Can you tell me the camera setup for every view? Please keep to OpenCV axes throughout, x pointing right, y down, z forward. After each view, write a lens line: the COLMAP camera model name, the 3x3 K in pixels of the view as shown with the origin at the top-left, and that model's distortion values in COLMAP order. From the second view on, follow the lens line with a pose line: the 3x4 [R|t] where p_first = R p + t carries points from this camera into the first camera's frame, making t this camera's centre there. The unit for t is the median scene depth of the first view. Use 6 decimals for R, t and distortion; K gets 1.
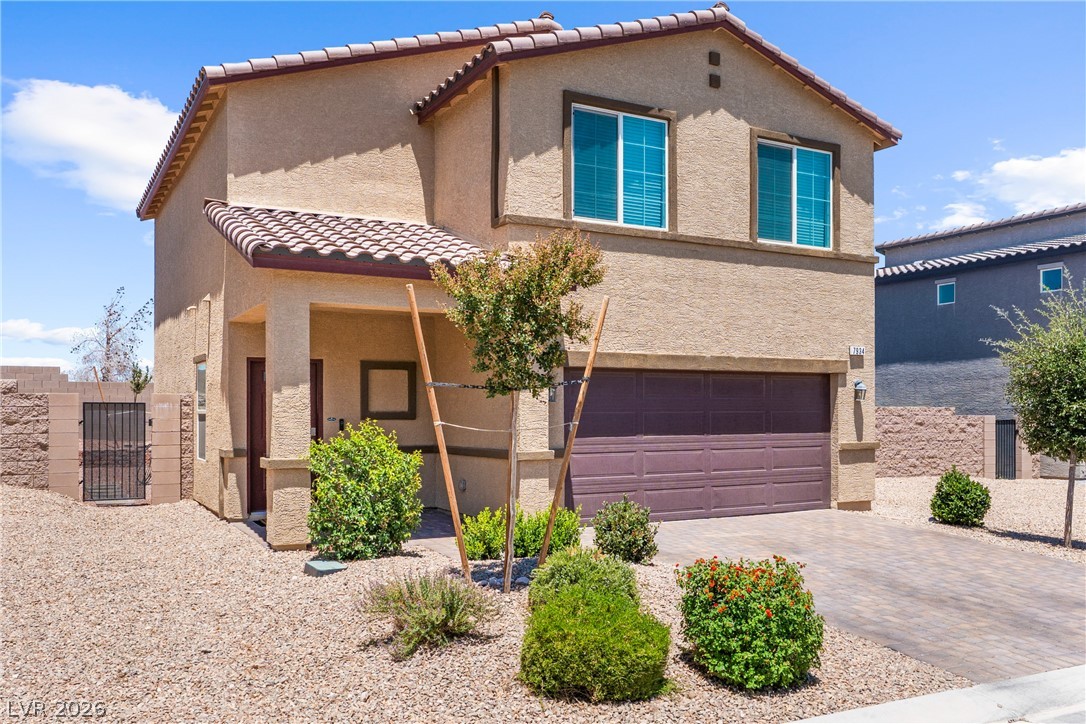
lens RADIAL K [[906.5, 0, 557.8], [0, 906.5, 415.9], [0, 0, 1]] dist [-0.008822, 0.003638]
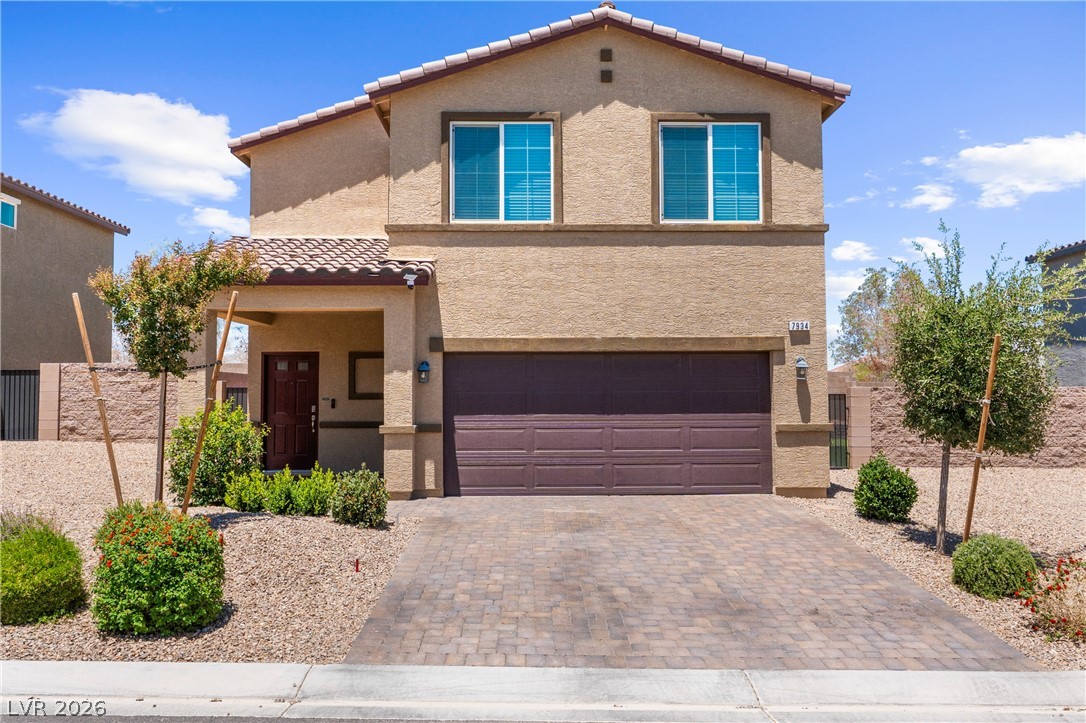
lens RADIAL K [[795.9, 0, 543.5], [0, 795.9, 364.1], [0, 0, 1]] dist [-0.008030, -0.004824]
pose [[0.881536, -0.021931, -0.471607, 0.530934], [-0.000112, 0.998911, -0.046662, 0.006652], [0.472117, 0.041187, 0.880573, 0.165948]]
